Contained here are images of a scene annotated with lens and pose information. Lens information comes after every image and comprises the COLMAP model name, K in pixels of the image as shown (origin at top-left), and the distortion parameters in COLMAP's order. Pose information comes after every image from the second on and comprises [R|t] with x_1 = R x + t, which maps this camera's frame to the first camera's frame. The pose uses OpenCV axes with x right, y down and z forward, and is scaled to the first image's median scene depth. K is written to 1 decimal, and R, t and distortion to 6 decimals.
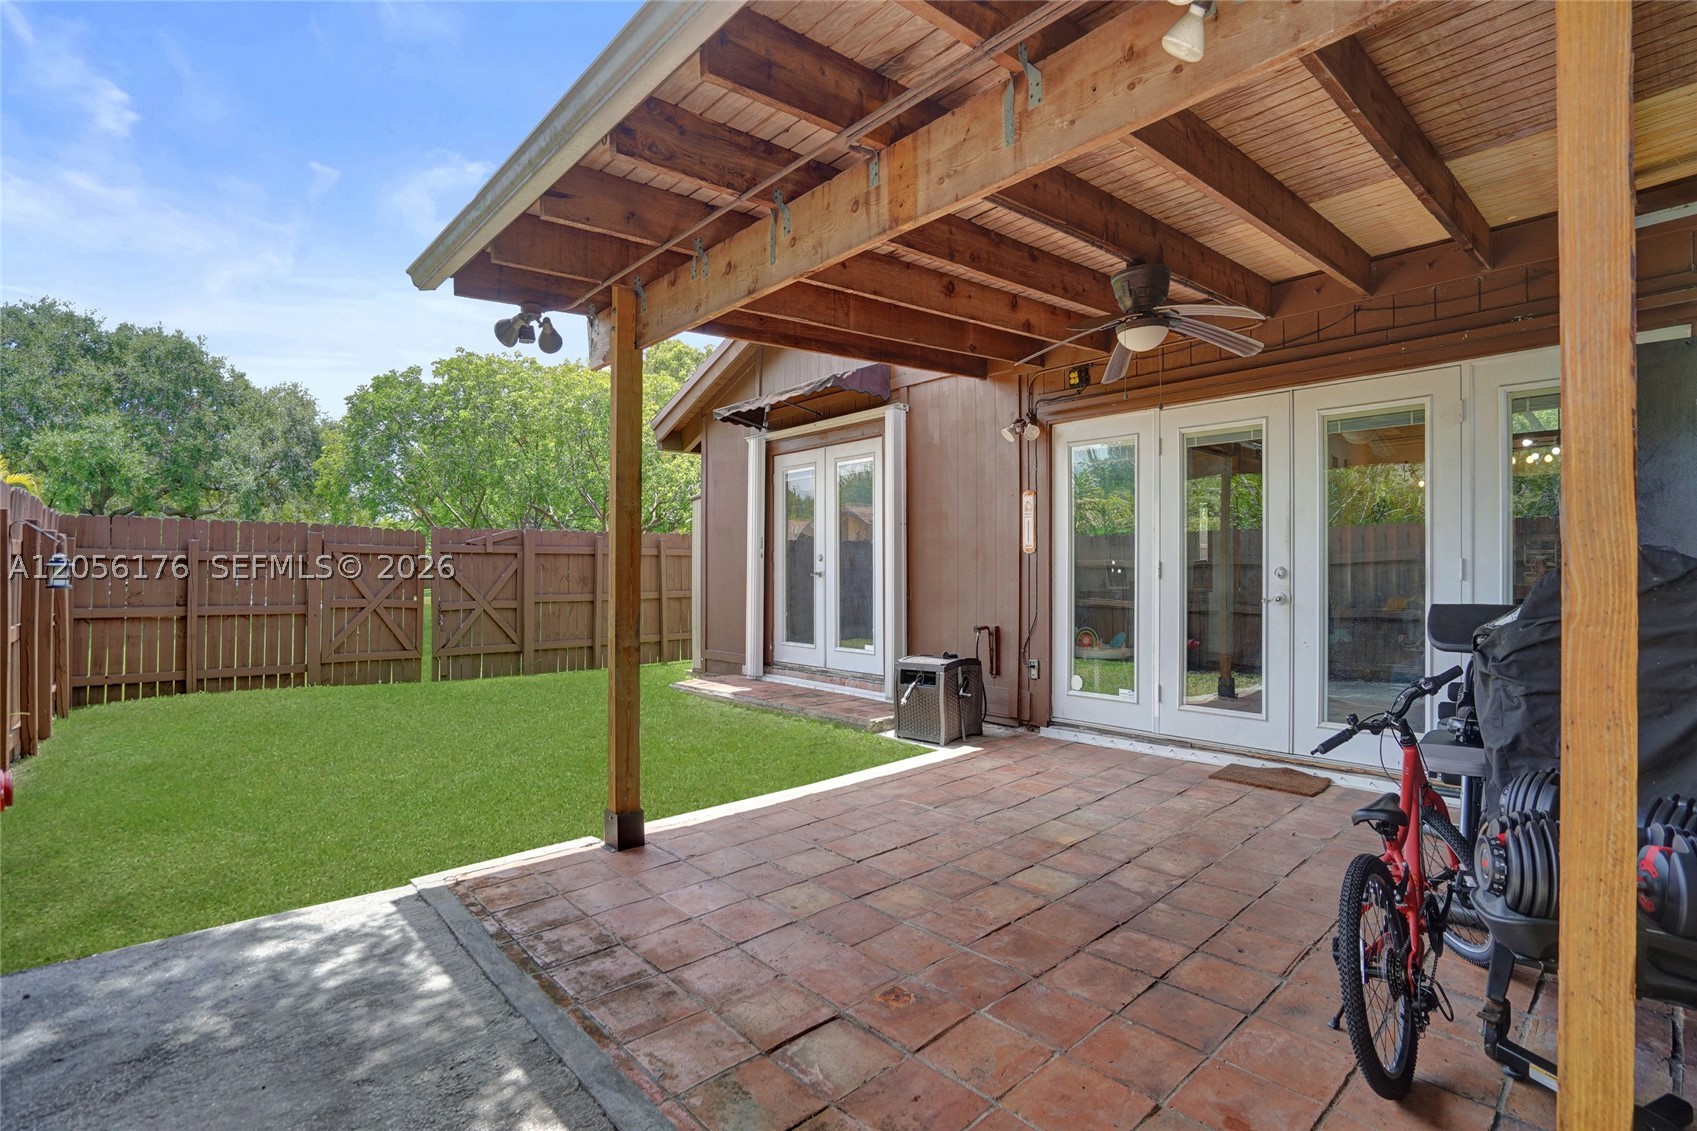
lens RADIAL K [[806.1, 0, 810.8], [0, 806.1, 562.5], [0, 0, 1]] dist [-0.032241, 0.021023]
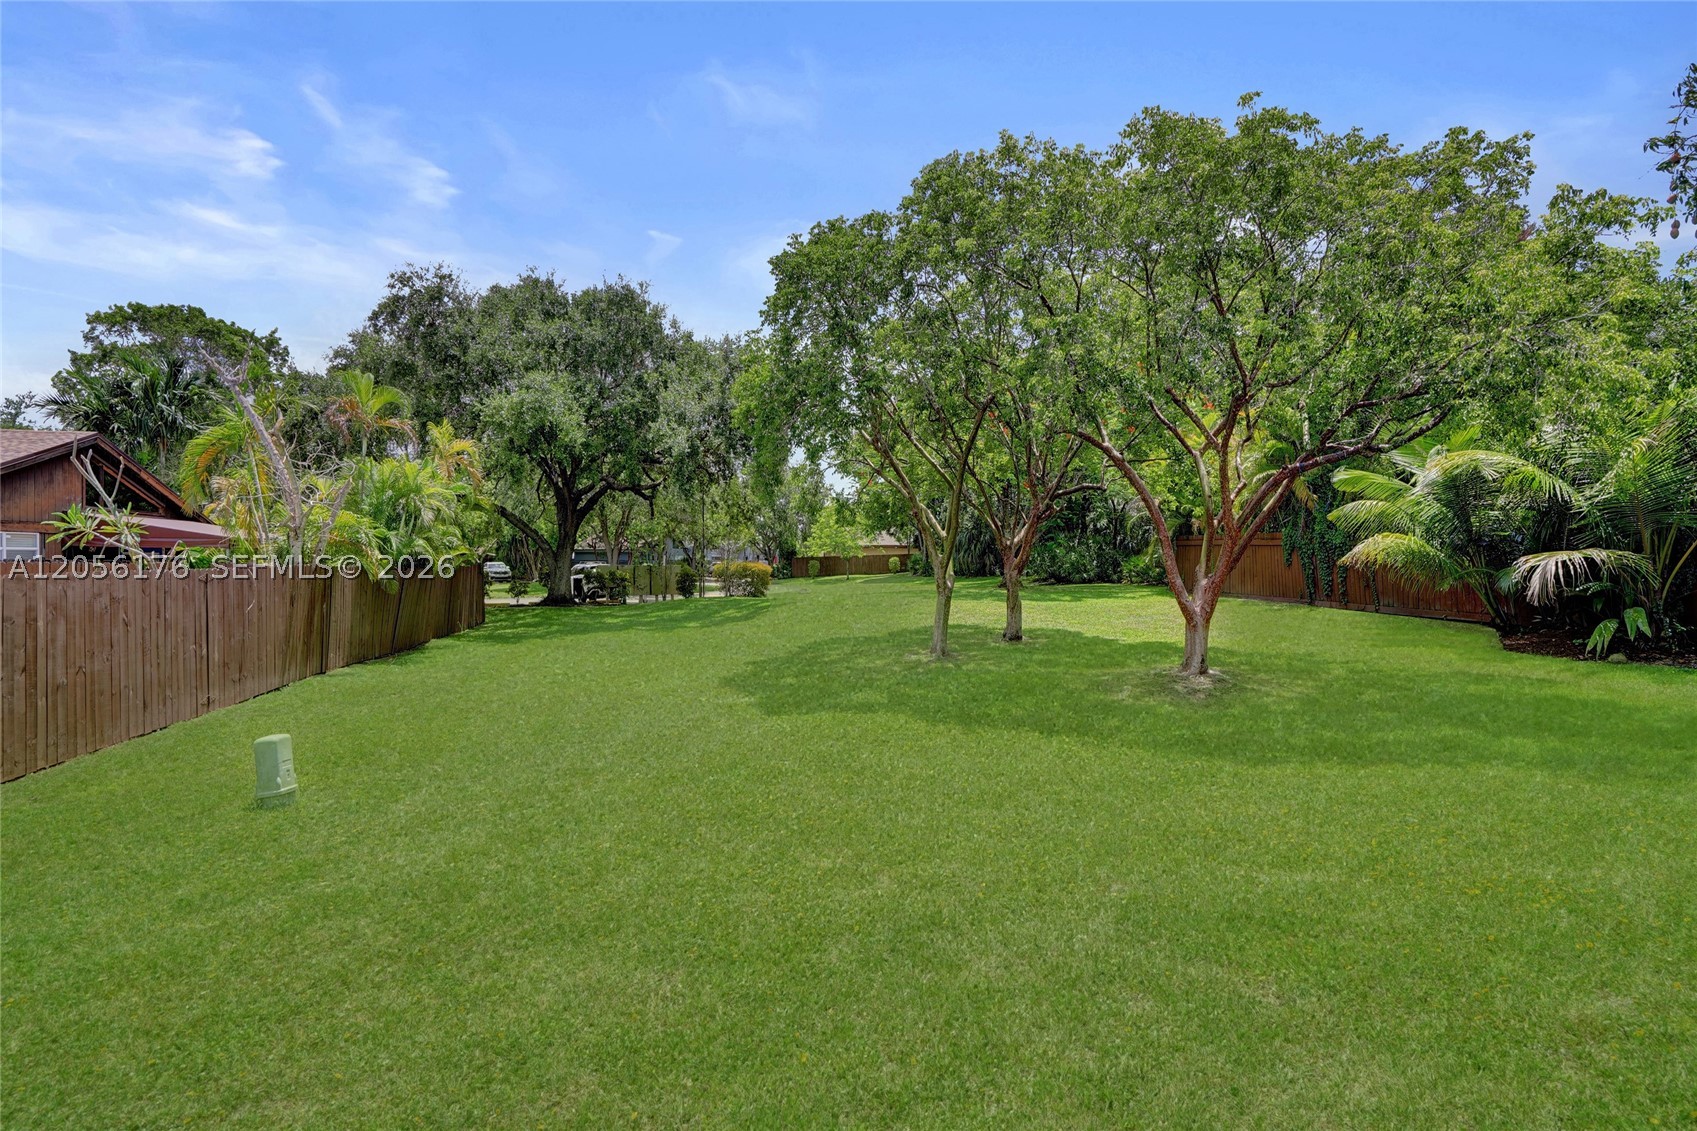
lens RADIAL K [[806.1, 0, 810.8], [0, 806.1, 562.5], [0, 0, 1]] dist [-0.032241, 0.021023]
pose [[0.869805, 0.010764, -0.493277, -0.253348], [-0.002943, 0.999857, 0.016628, 0.010319], [0.493386, -0.013011, 0.869713, 0.481682]]
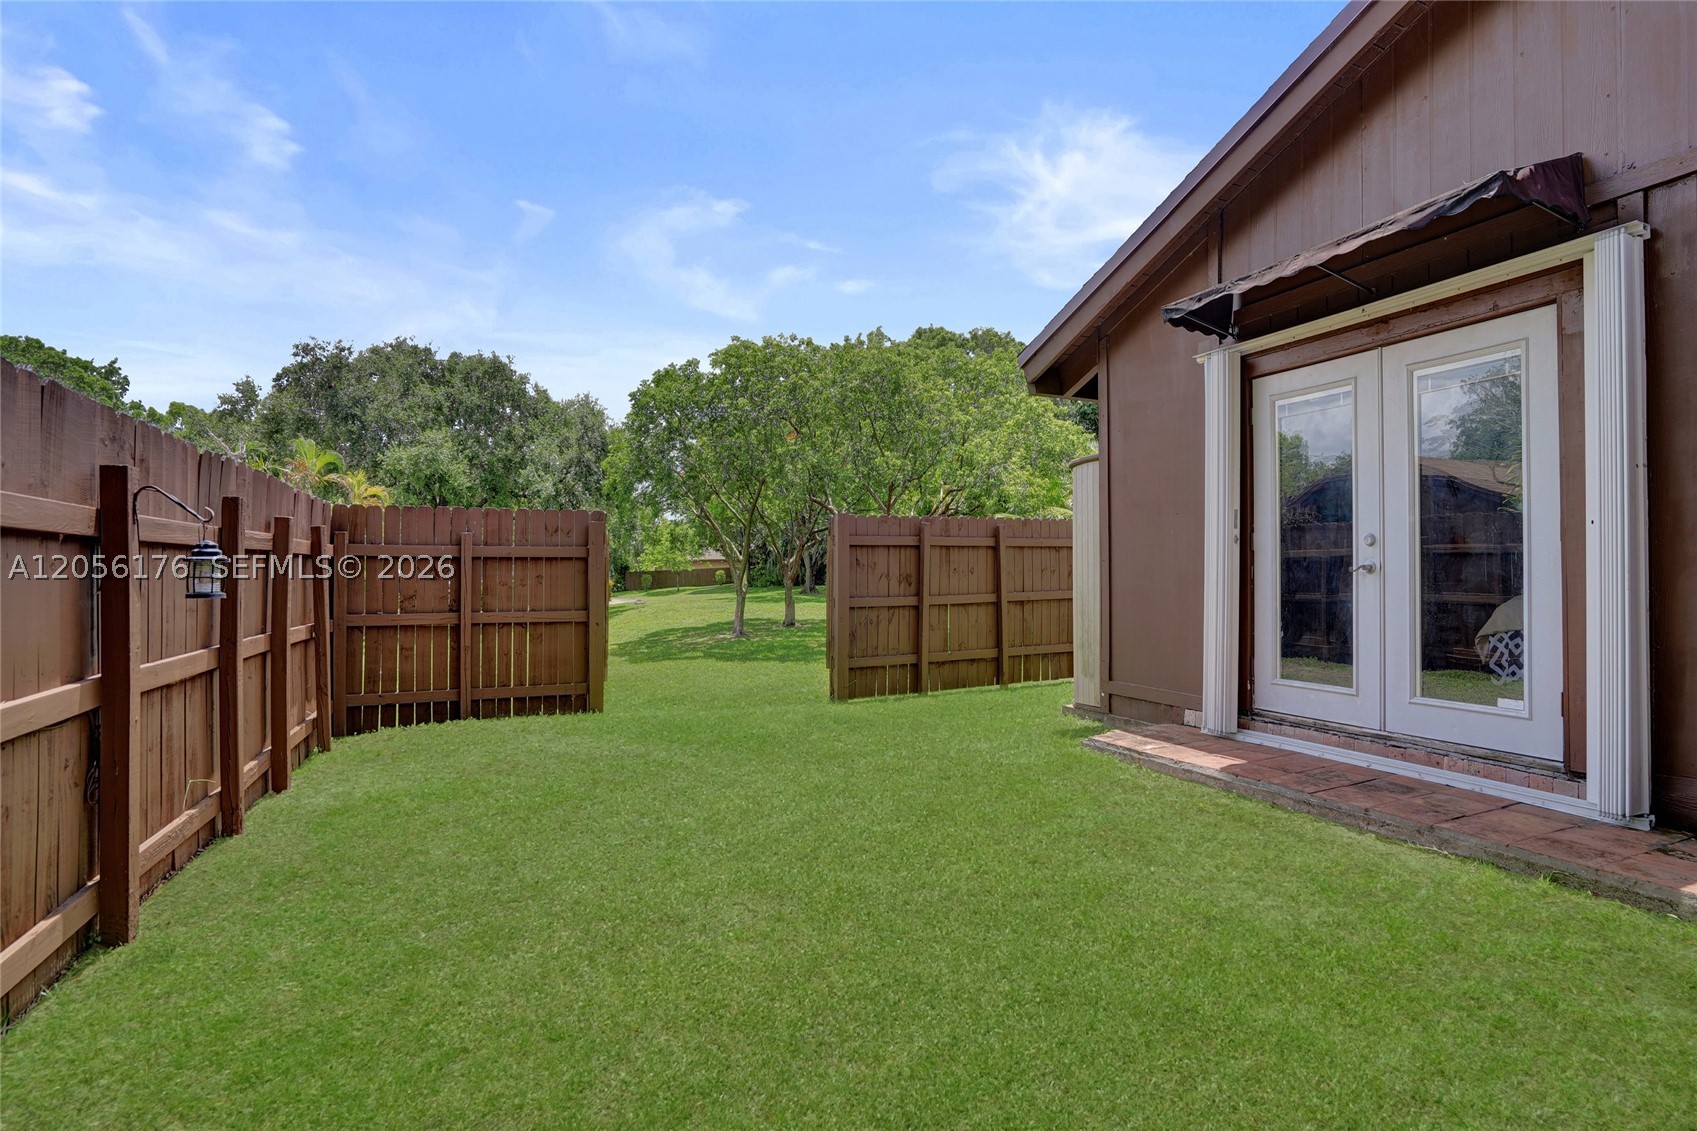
lens RADIAL K [[781.3, 0, 835.3], [0, 781.3, 565.0], [0, 0, 1]] dist [-0.050892, 0.017813]
pose [[0.963575, -0.007546, -0.267333, -0.081906], [0.009198, 0.999946, 0.004928, 0.002162], [0.267281, -0.007207, 0.963592, 0.141256]]
